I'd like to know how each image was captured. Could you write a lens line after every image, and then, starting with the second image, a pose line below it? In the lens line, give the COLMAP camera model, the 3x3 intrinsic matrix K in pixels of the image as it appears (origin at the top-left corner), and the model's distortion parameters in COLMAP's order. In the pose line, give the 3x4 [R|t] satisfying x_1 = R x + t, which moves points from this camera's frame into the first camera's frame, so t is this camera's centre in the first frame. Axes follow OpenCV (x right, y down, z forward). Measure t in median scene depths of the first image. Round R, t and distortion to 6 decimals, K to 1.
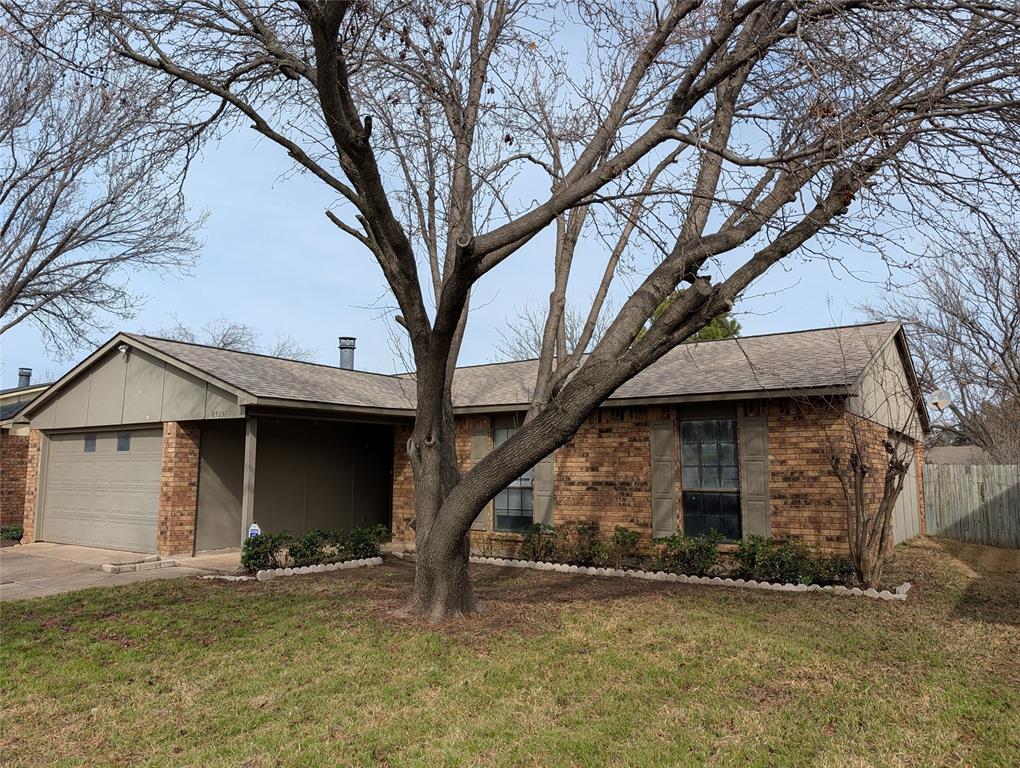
lens RADIAL K [[724.3, 0, 510.0], [0, 724.3, 384.0], [0, 0, 1]] dist [-0.004807, -0.002546]
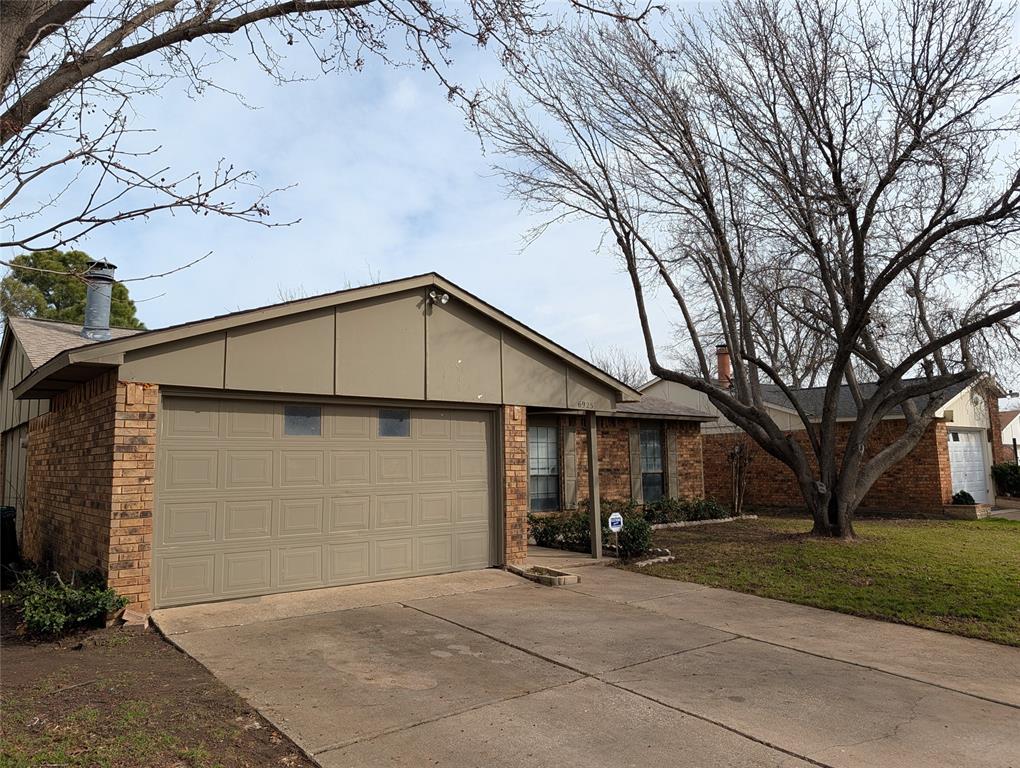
lens RADIAL K [[724.3, 0, 510.0], [0, 724.3, 384.0], [0, 0, 1]] dist [-0.004807, -0.002546]
pose [[0.293868, 0.096571, 0.950955, -1.296254], [-0.107135, 0.991942, -0.067626, 0.086092], [-0.949823, -0.082007, 0.301846, 0.762270]]
